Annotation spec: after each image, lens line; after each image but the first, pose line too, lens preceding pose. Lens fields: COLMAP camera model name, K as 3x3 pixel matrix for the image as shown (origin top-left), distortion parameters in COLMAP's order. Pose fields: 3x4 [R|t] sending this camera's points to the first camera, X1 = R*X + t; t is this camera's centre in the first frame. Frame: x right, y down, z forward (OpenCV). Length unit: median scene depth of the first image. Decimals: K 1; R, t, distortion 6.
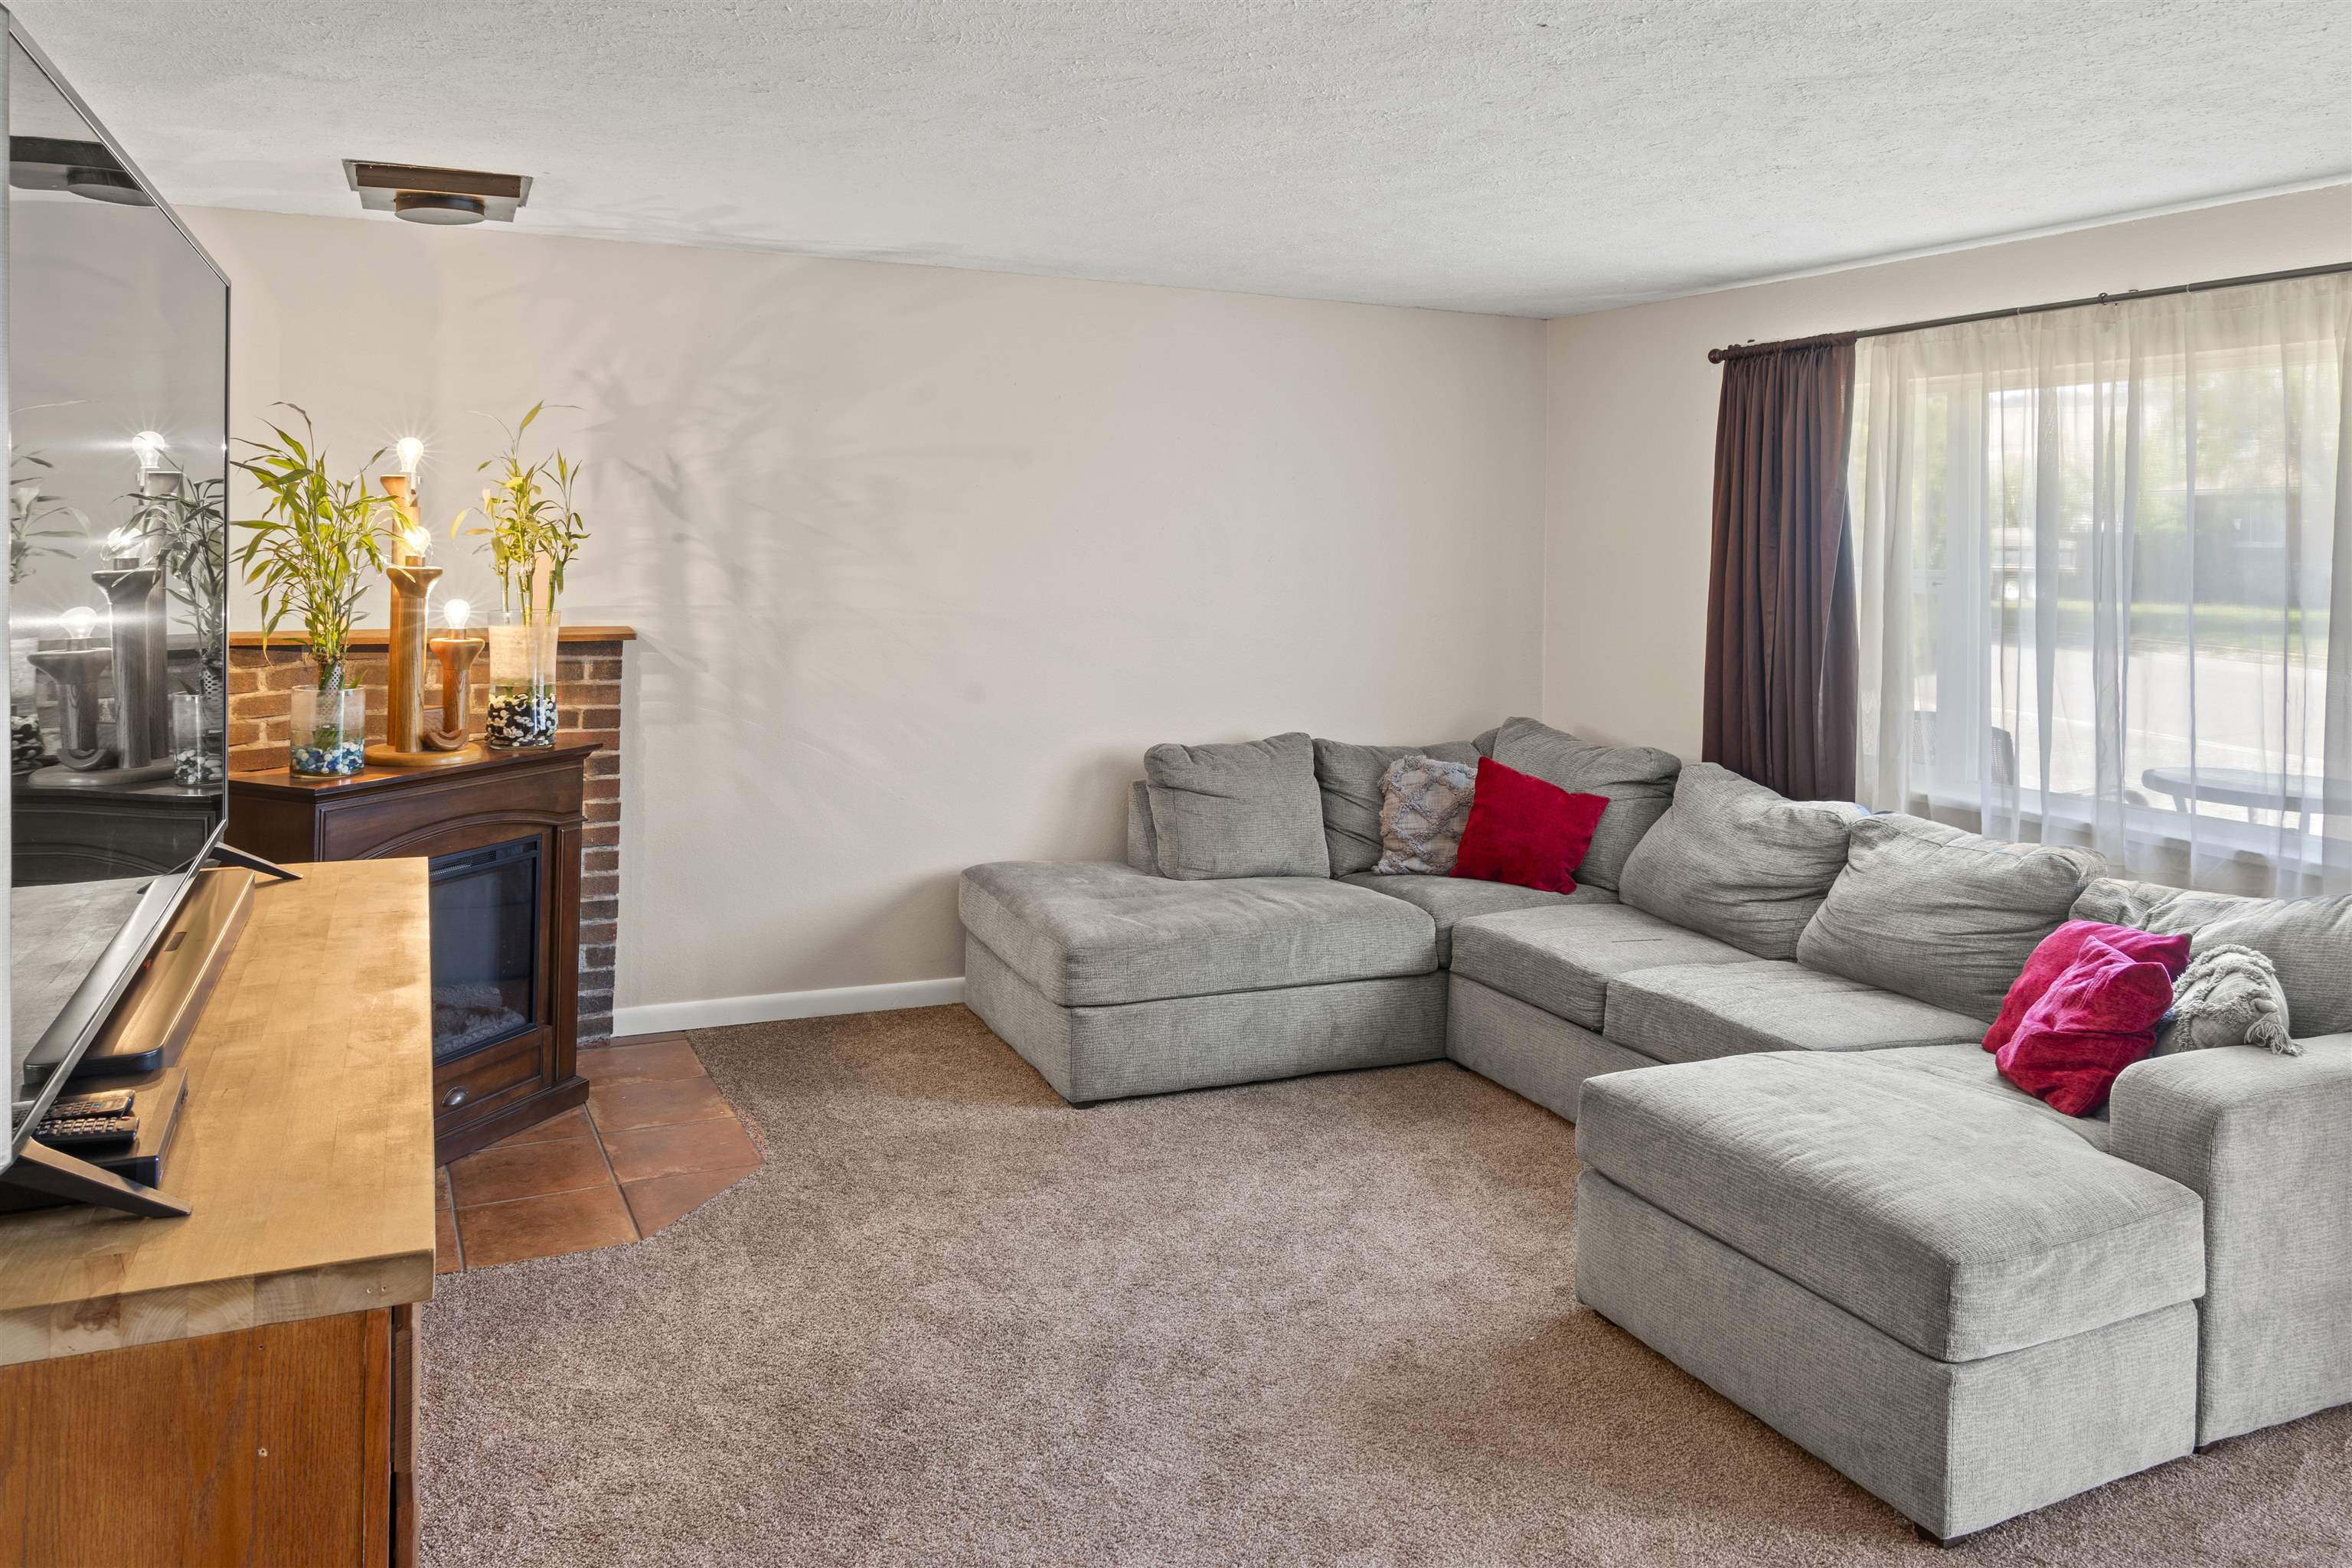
lens RADIAL K [[1666.0, 0, 1184.1], [0, 1666.0, 493.6], [0, 0, 1]] dist [-0.023242, 0.005170]
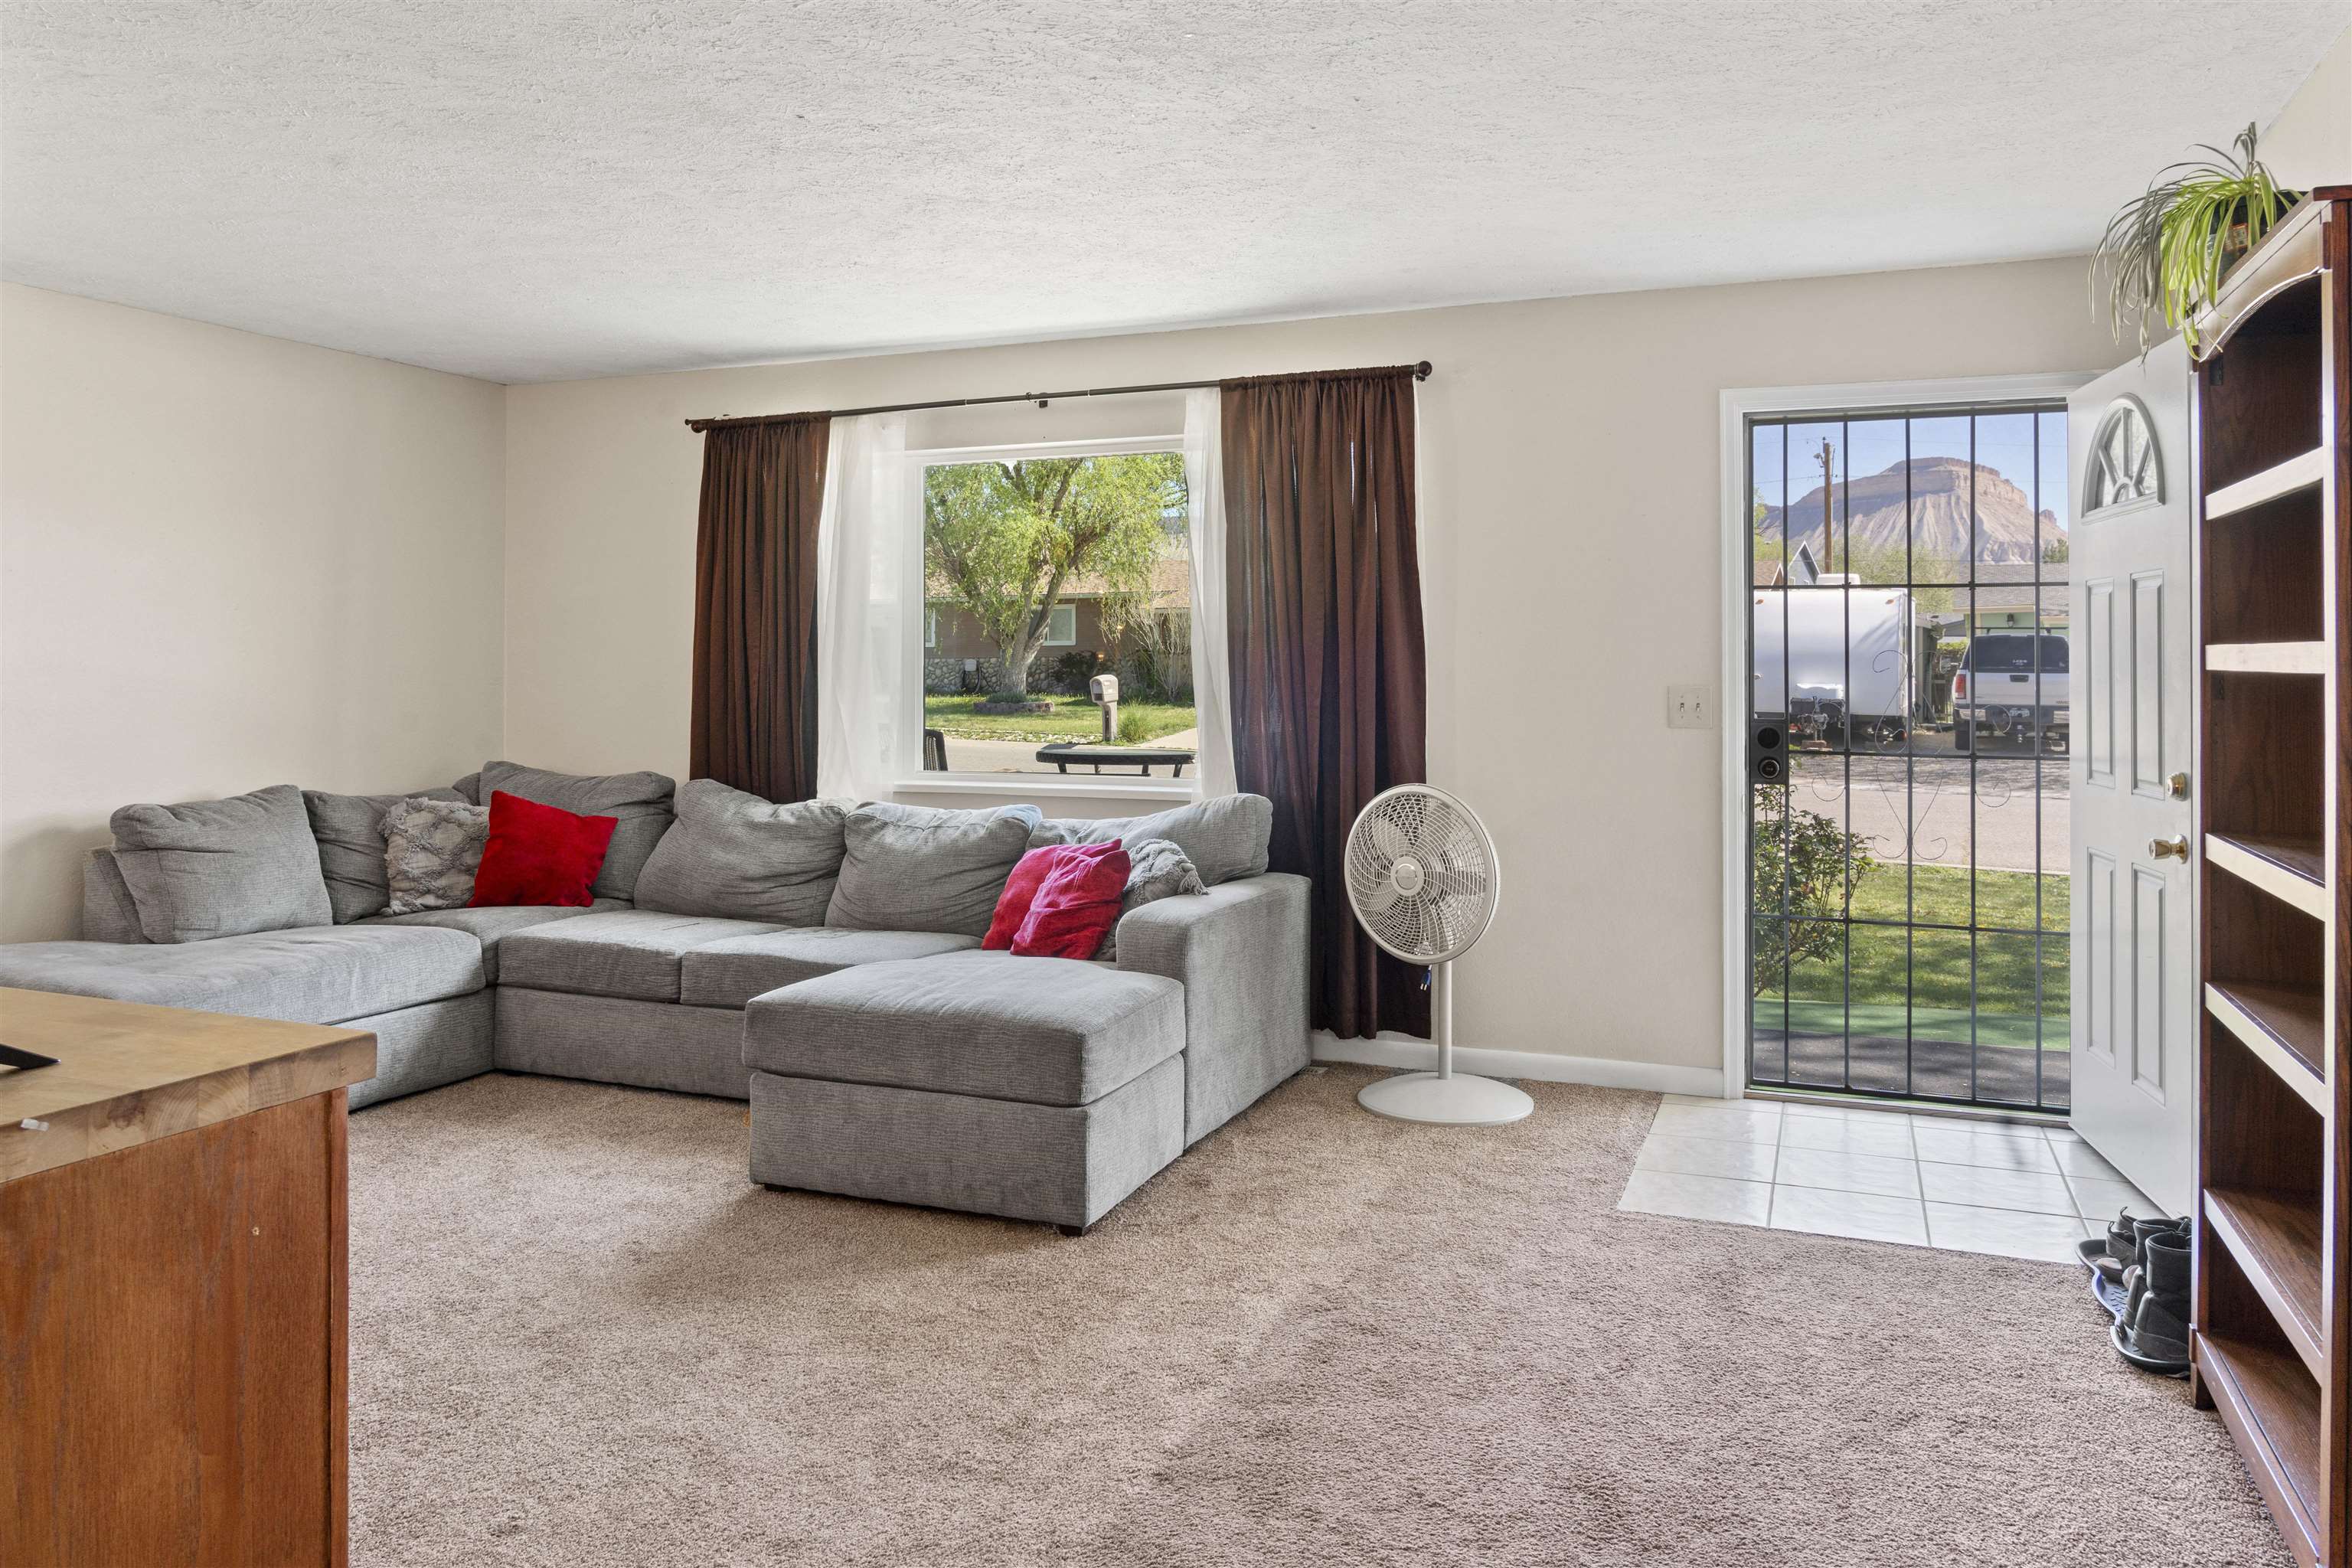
lens RADIAL K [[1632.7, 0, 1201.5], [0, 1632.7, 618.5], [0, 0, 1]] dist [-0.024594, 0.000392]
pose [[0.715907, -0.000433, 0.698196, -0.247805], [-0.000880, 0.999998, 0.001523, 0.054773], [-0.698195, -0.001705, 0.715905, -0.047947]]
